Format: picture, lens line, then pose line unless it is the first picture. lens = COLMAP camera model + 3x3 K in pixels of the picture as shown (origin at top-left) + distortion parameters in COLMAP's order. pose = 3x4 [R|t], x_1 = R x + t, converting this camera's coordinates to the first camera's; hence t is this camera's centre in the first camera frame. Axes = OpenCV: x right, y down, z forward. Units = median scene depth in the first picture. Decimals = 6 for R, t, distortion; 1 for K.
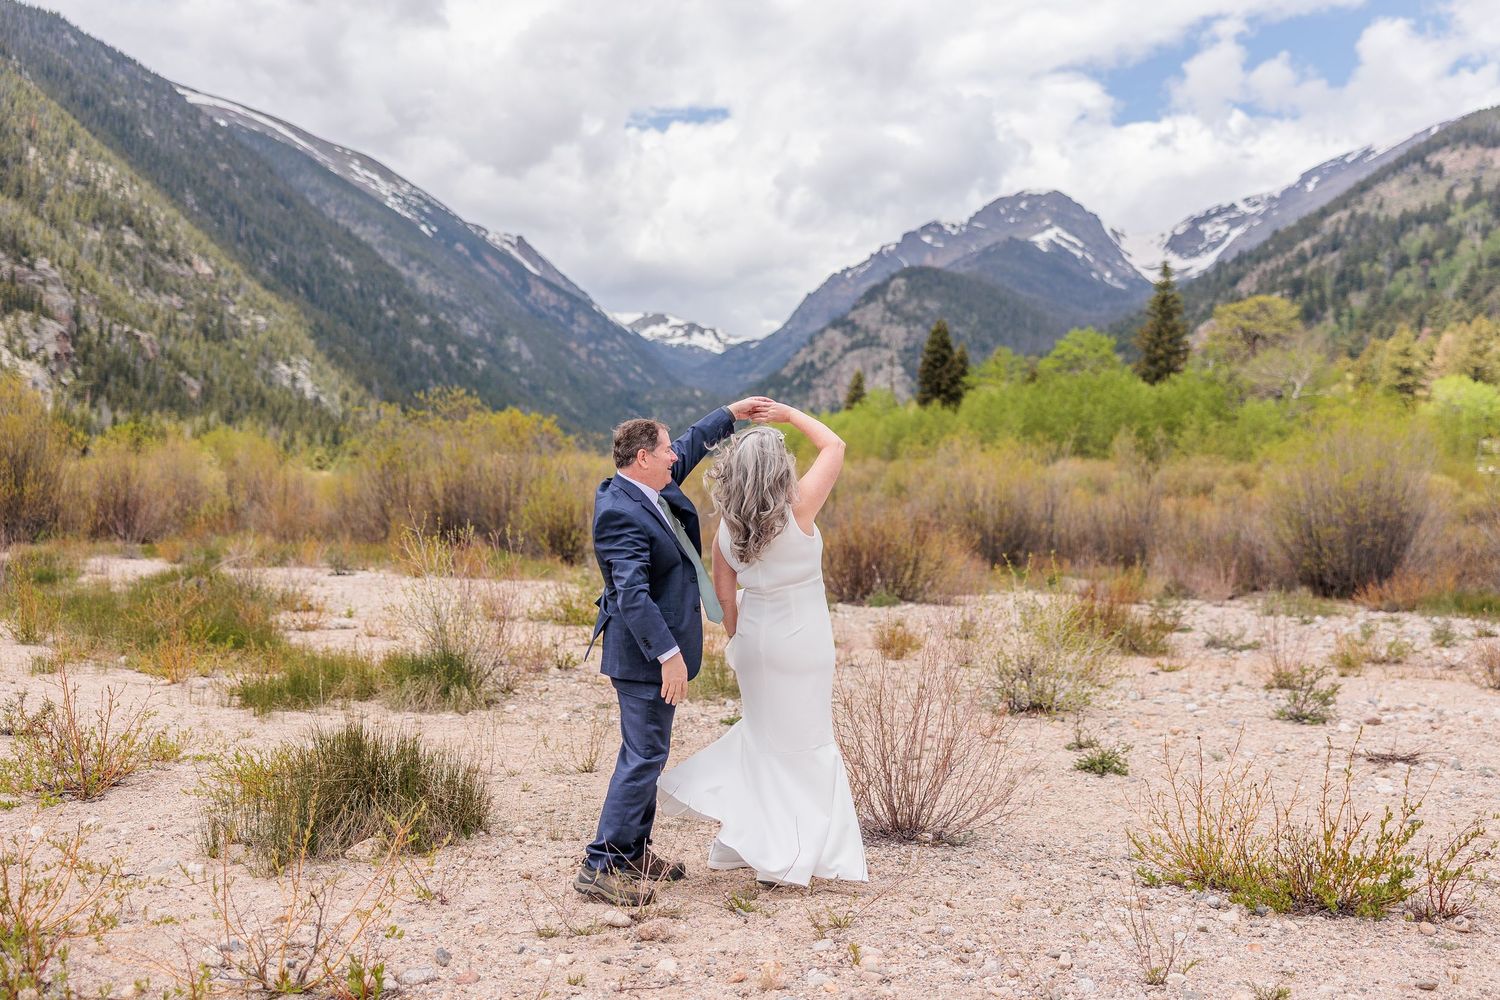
lens RADIAL K [[1615.5, 0, 749.4], [0, 1615.5, 497.9], [0, 0, 1]] dist [-0.003243, 0.000000]
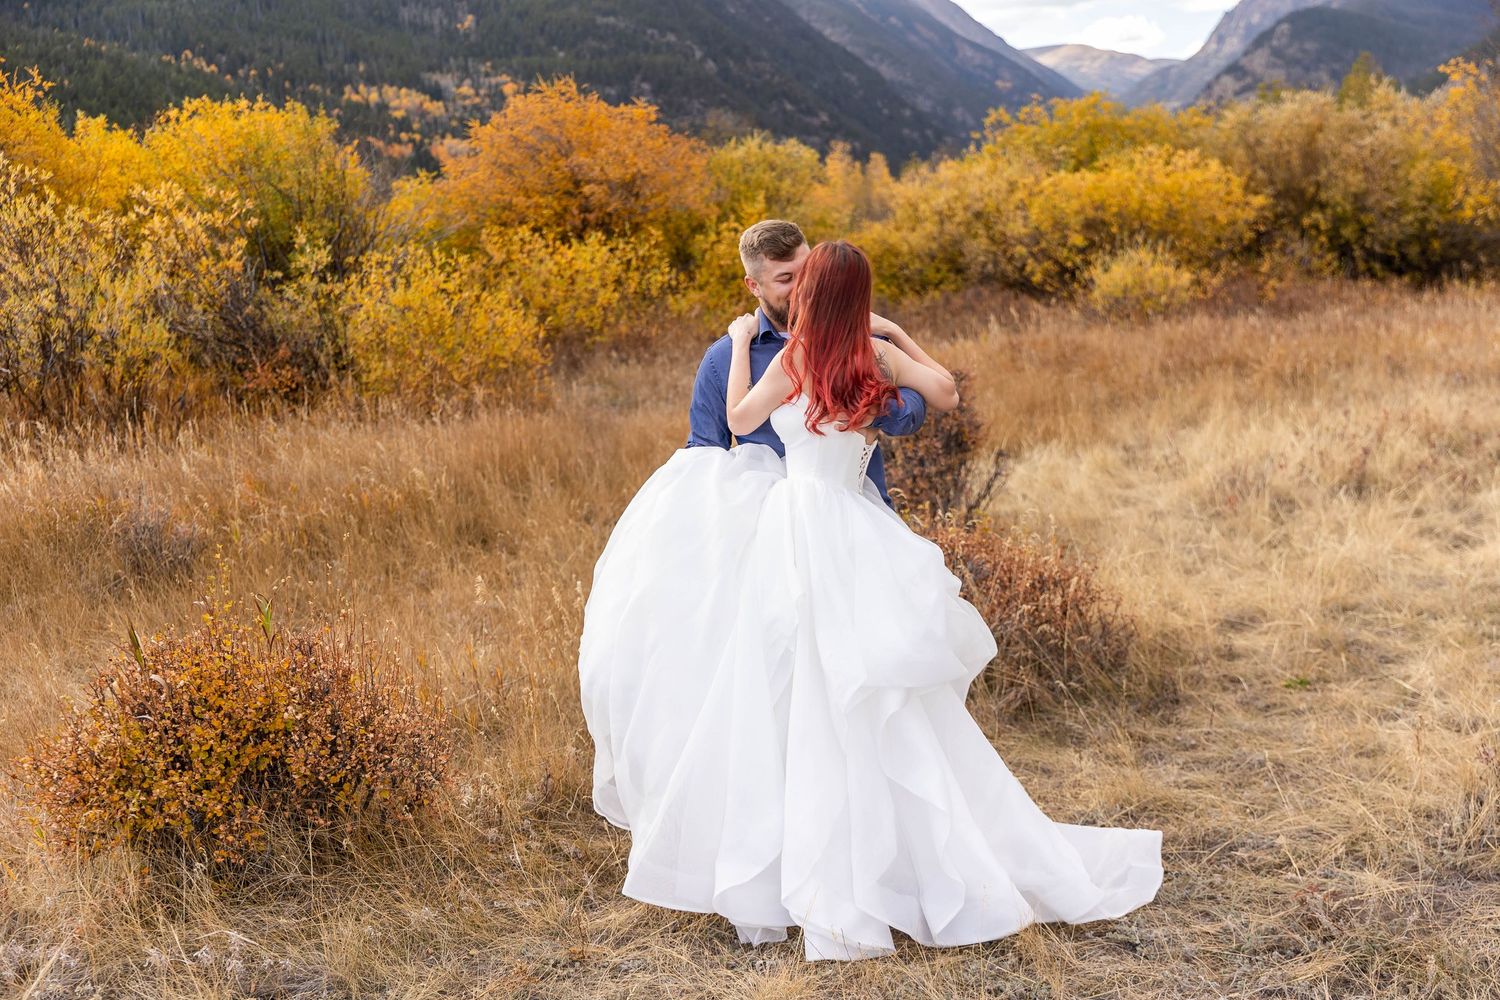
lens RADIAL K [[1683.8, 0, 751.5], [0, 1683.8, 502.6], [0, 0, 1]] dist [0.033111, 0.000000]
pose [[0.967039, -0.038102, -0.251761, 0.060022], [0.076076, 0.986813, 0.142869, 0.008592], [0.242998, -0.157313, 0.957186, -1.363263]]
